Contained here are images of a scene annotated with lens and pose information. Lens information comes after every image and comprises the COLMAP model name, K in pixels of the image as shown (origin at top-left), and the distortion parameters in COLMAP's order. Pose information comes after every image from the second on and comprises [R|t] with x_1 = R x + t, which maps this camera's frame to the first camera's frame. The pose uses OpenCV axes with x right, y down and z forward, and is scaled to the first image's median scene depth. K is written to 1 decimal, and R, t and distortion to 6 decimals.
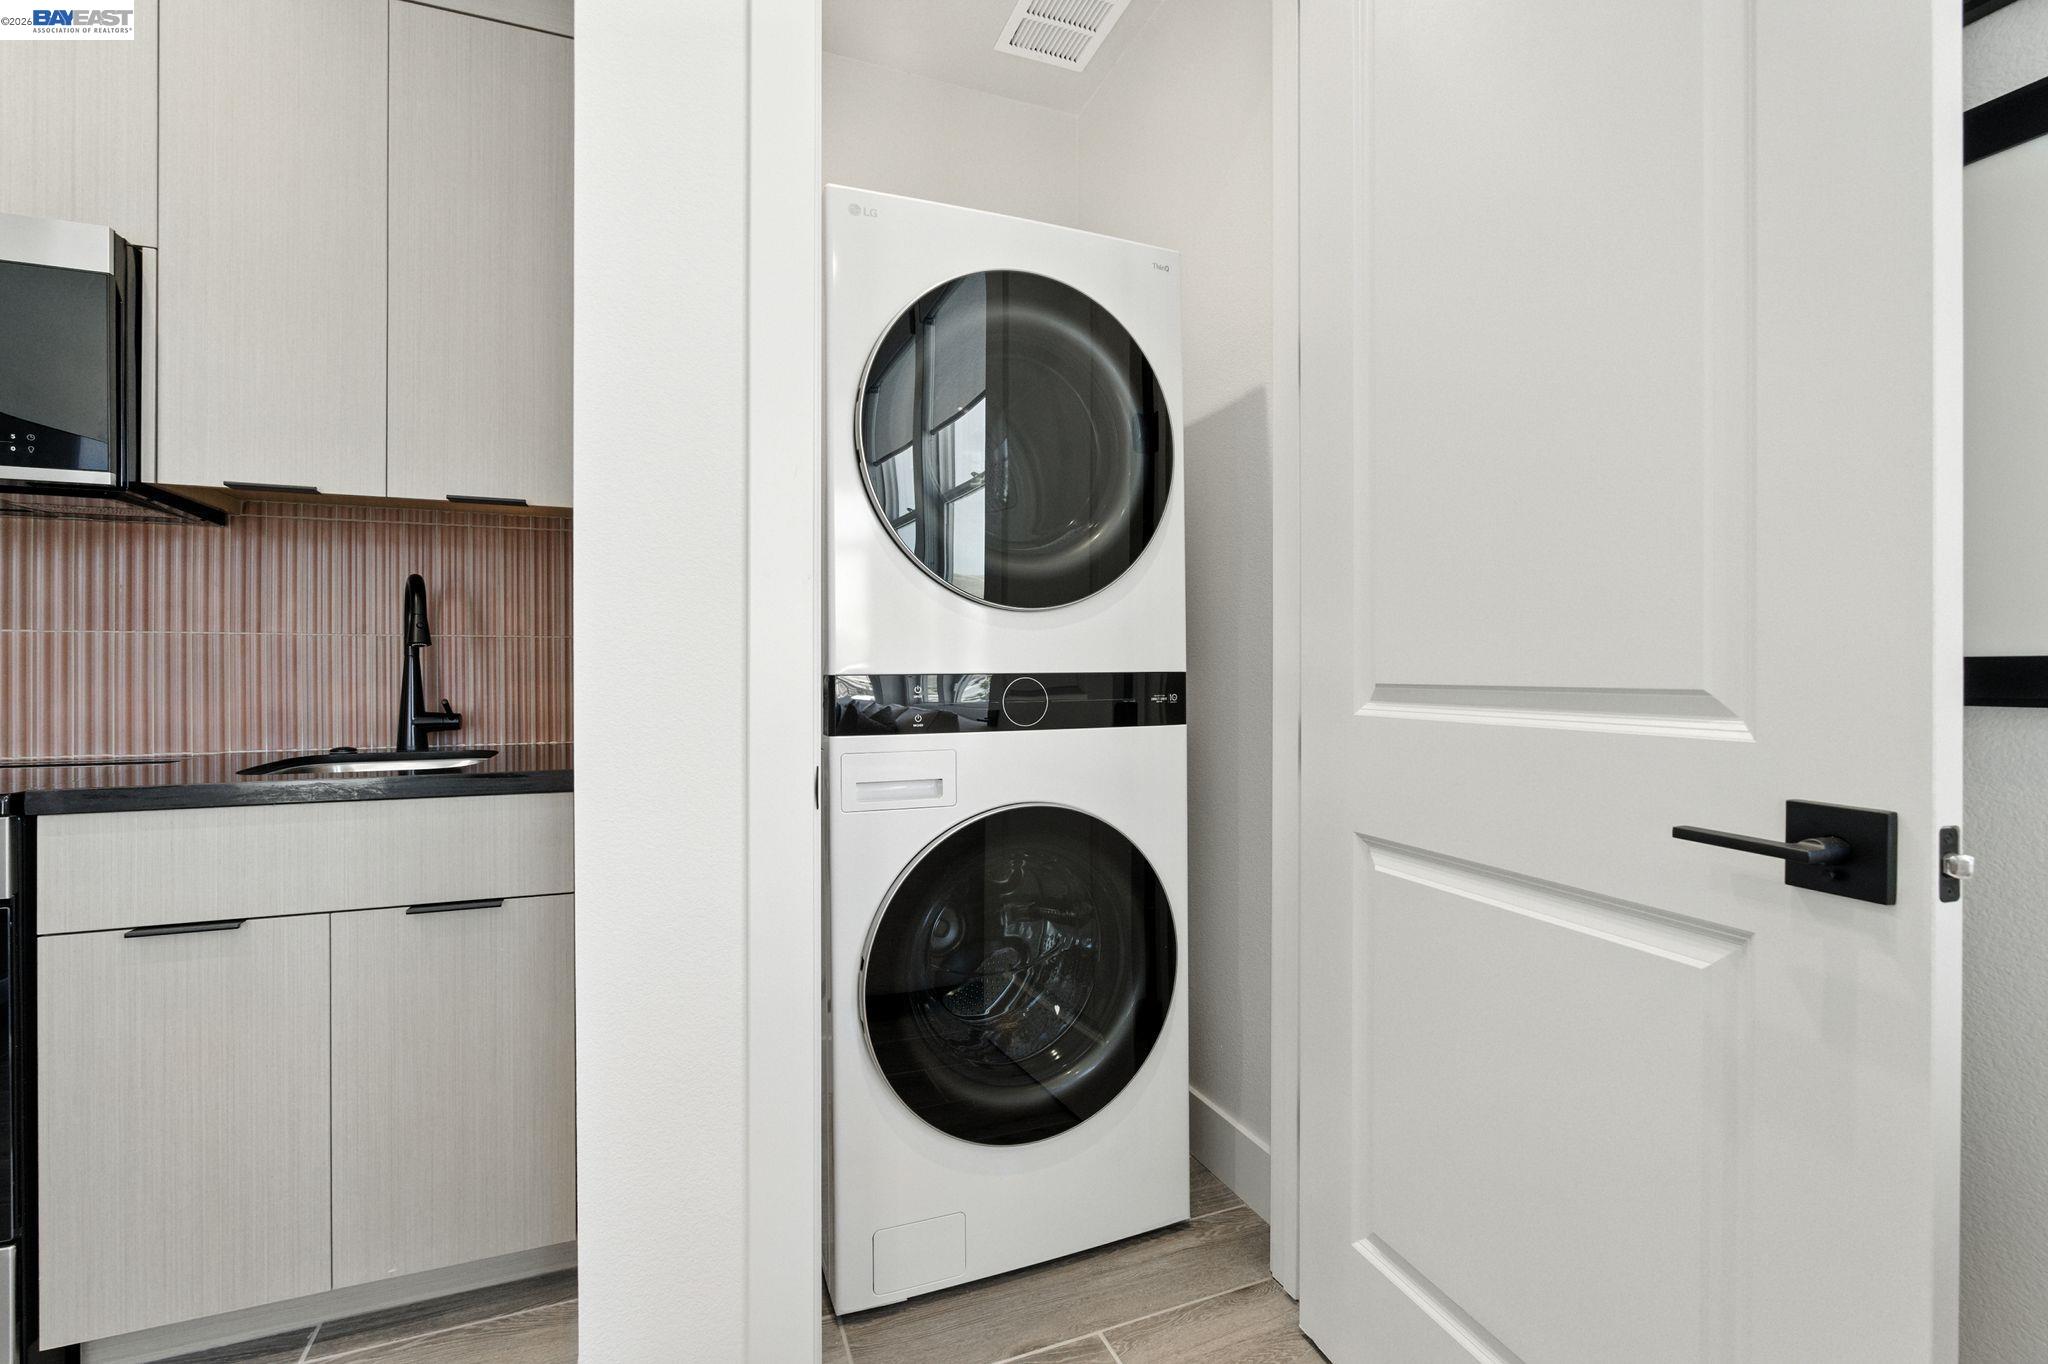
lens RADIAL K [[893.4, 0, 1028.6], [0, 893.4, 678.0], [0, 0, 1]] dist [-0.006246, 0.000185]
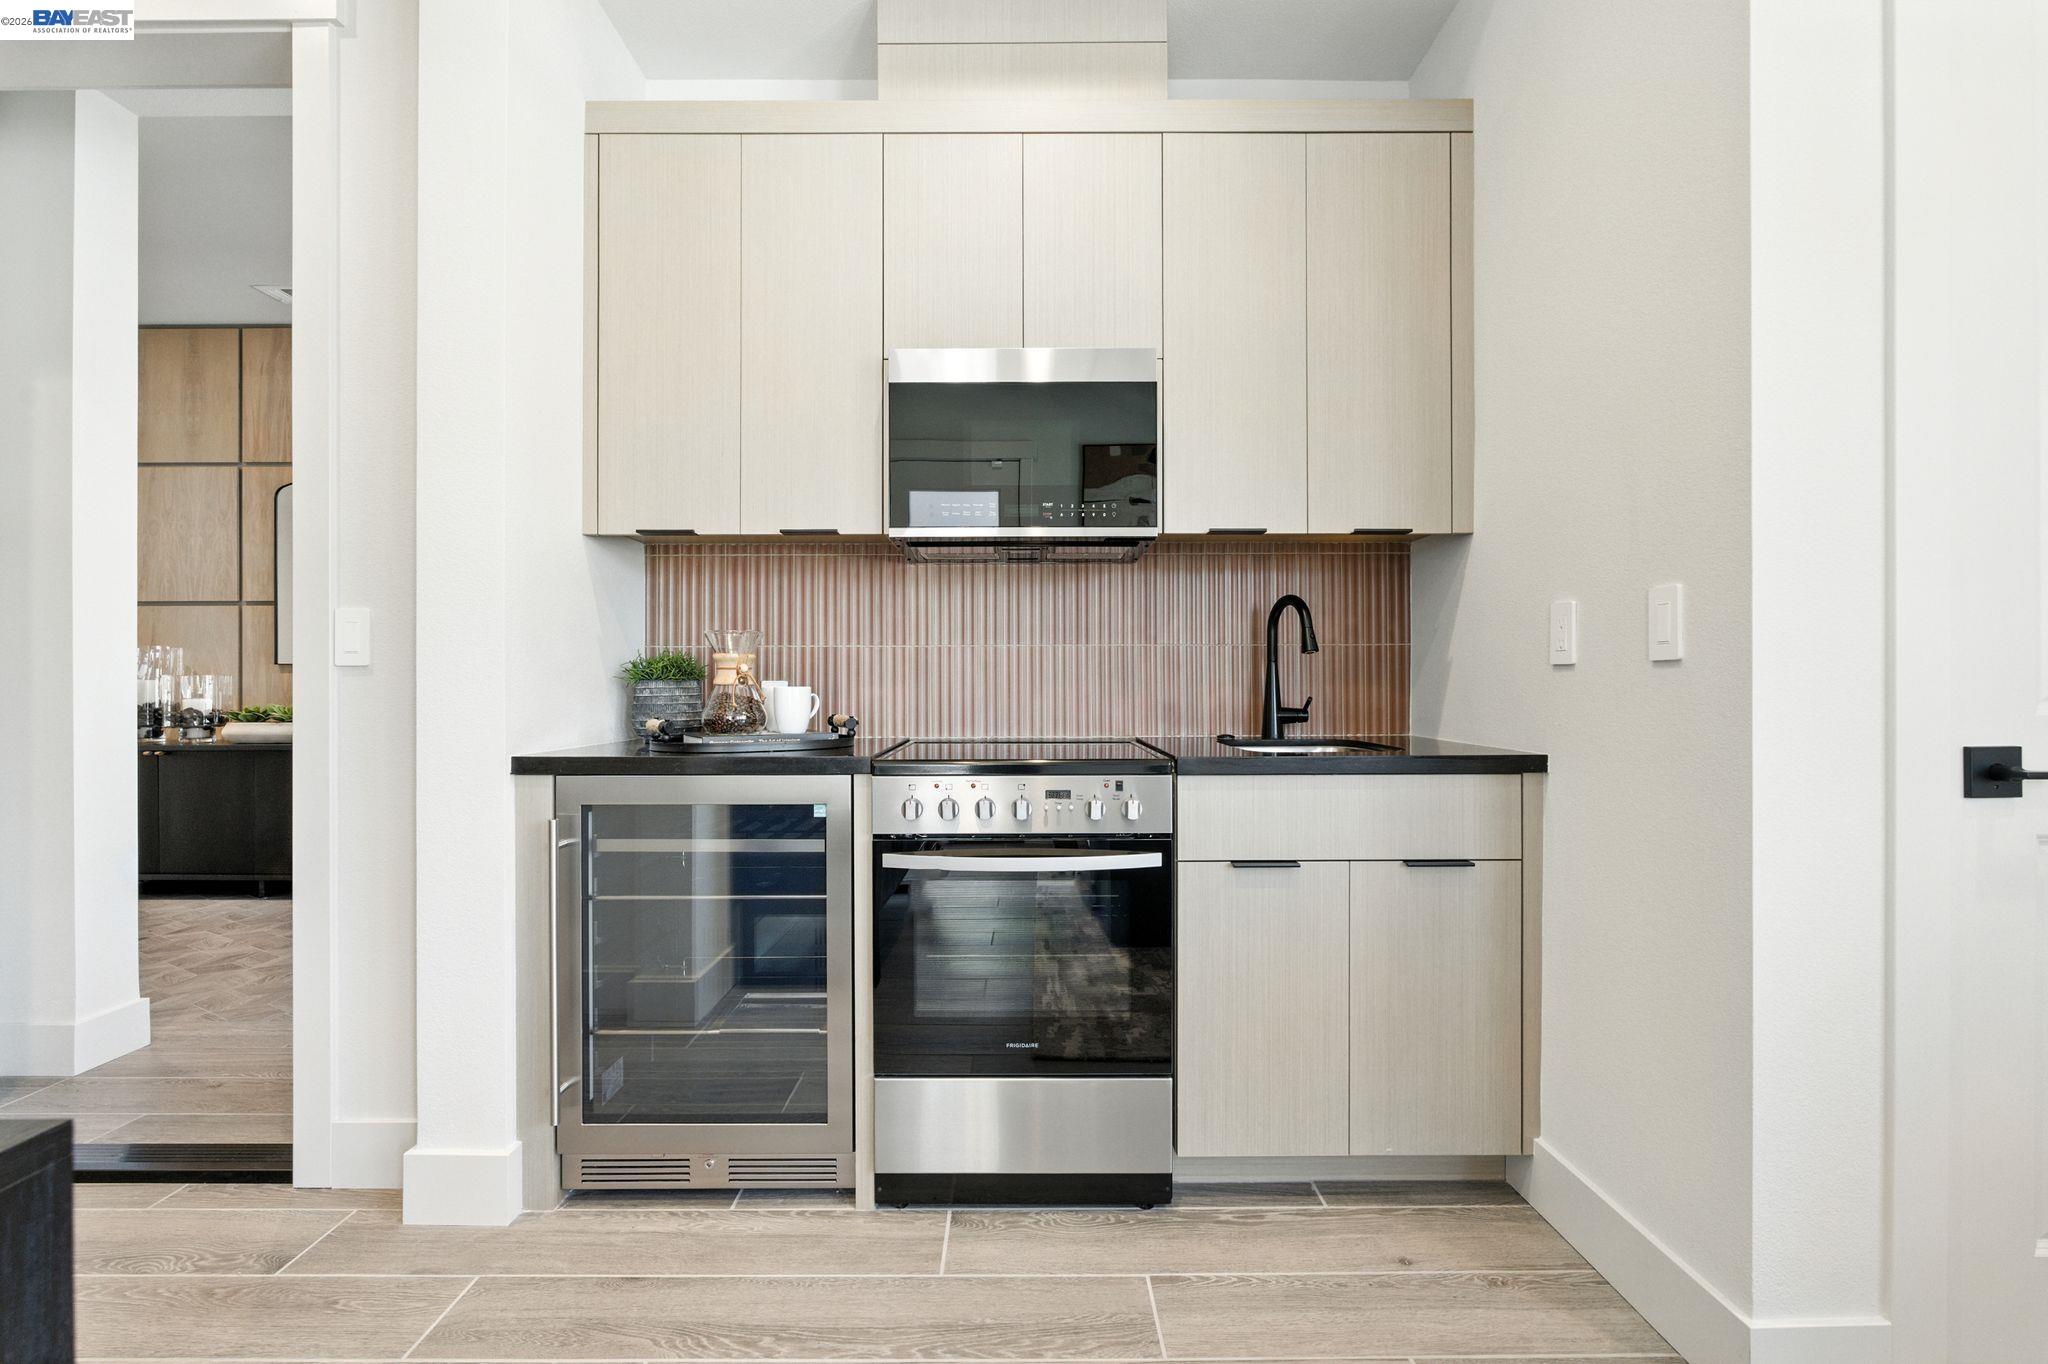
lens RADIAL K [[876.1, 0, 1022.9], [0, 876.1, 684.7], [0, 0, 1]] dist [-0.008190, -0.000030]
pose [[0.930752, 0.002955, -0.365640, -0.585462], [-0.002002, 0.999994, 0.002986, 0.005220], [0.365647, -0.002047, 0.930751, -0.262830]]
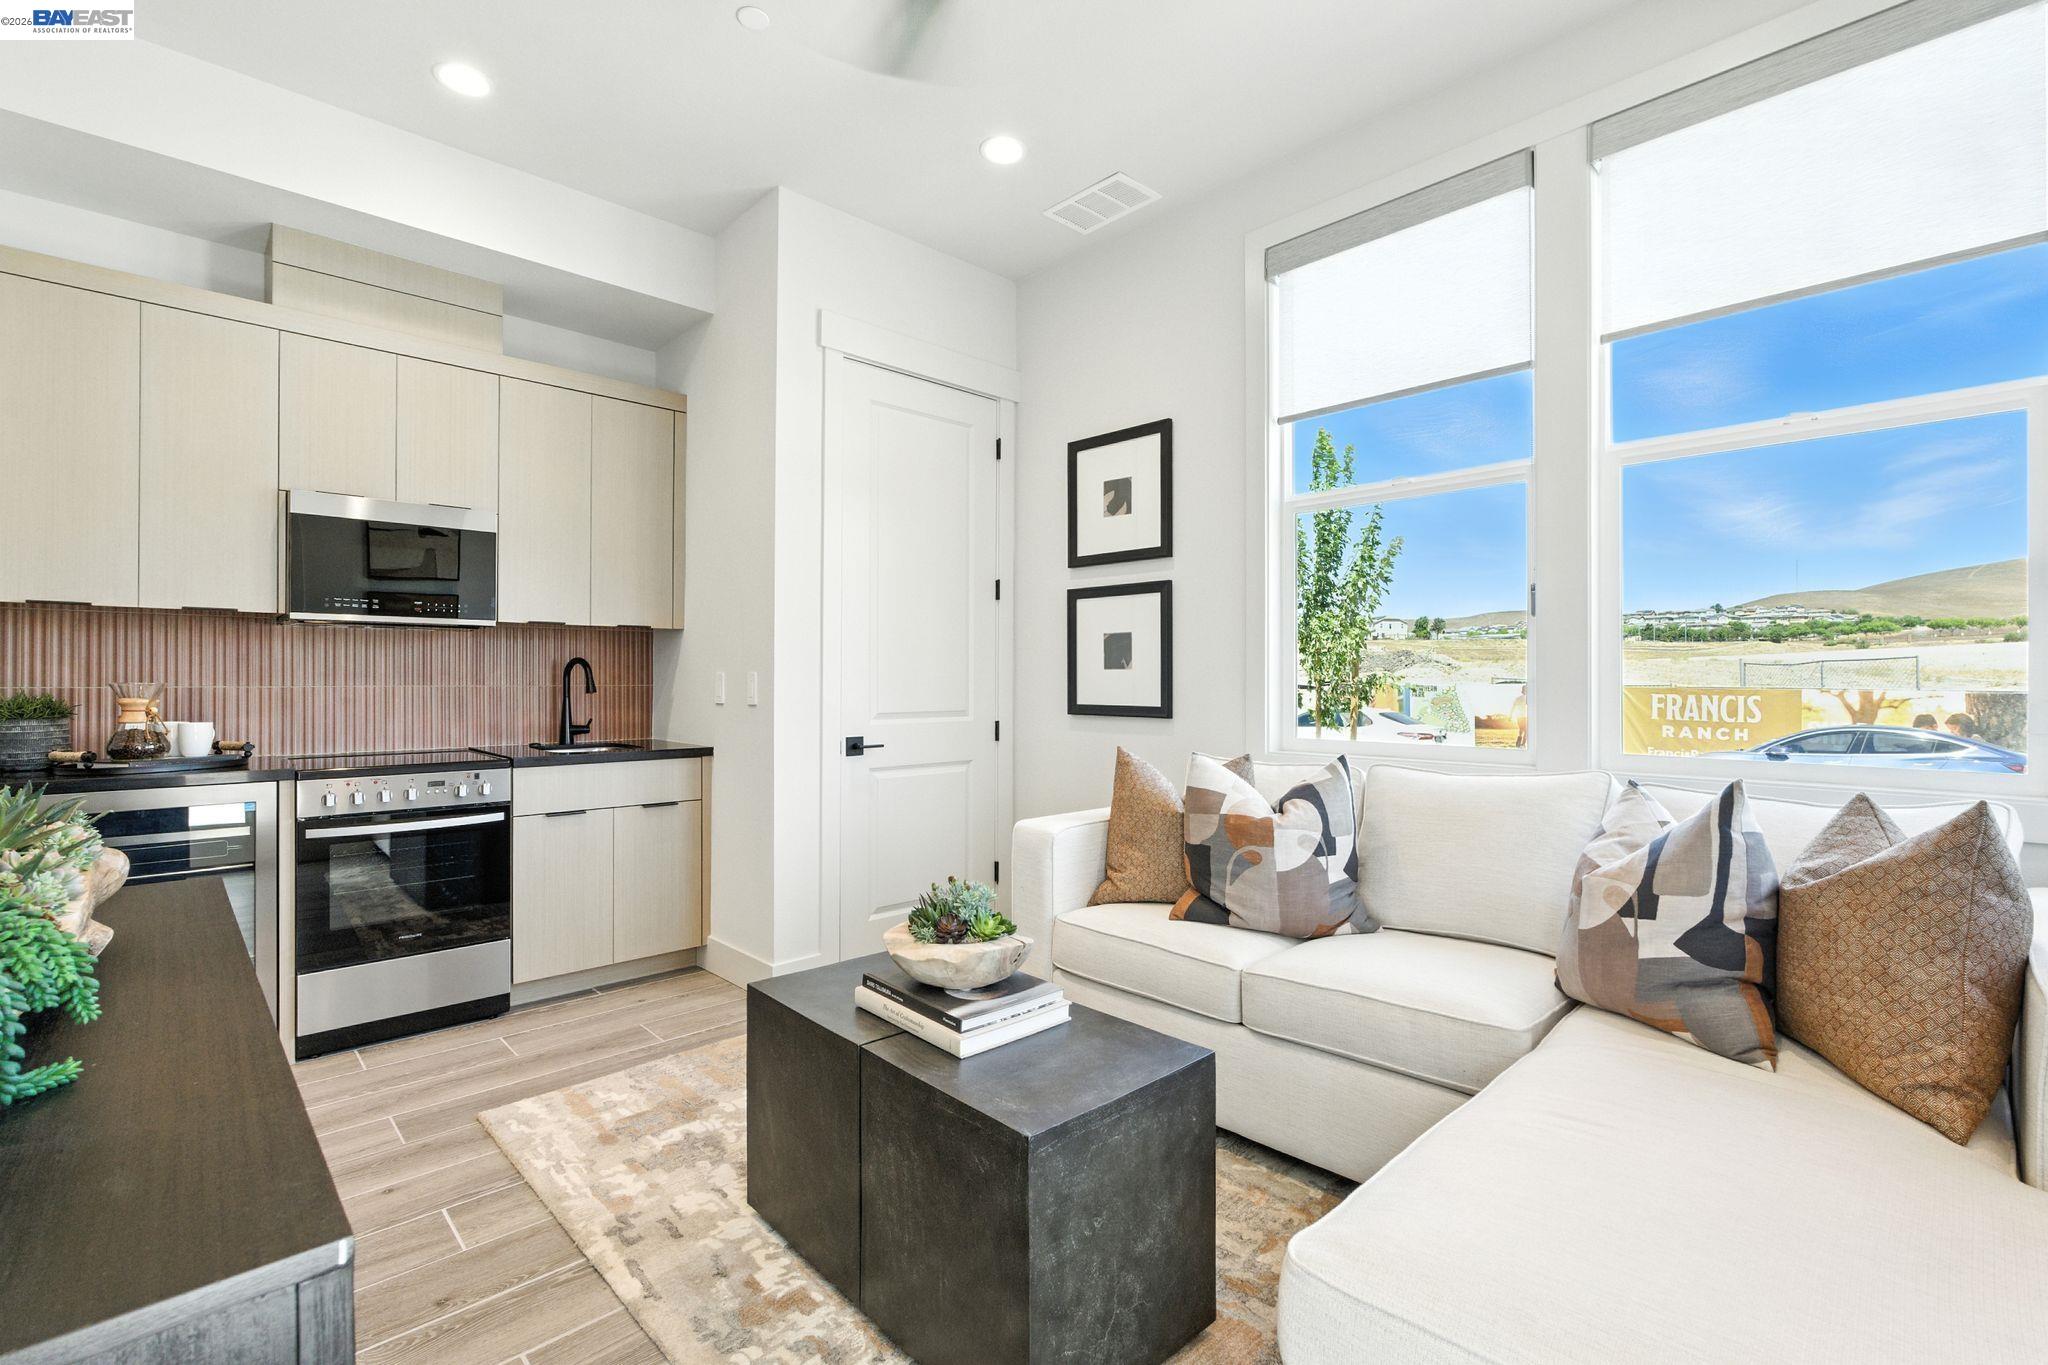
lens RADIAL K [[906.5, 0, 1024.0], [0, 906.5, 682.5], [0, 0, 1]] dist [-0.004662, -0.000186]
pose [[0.921420, 0.007306, 0.388500, -0.549333], [-0.008835, 0.999959, 0.002150, -0.072447], [-0.388468, -0.005414, 0.921446, -1.321713]]
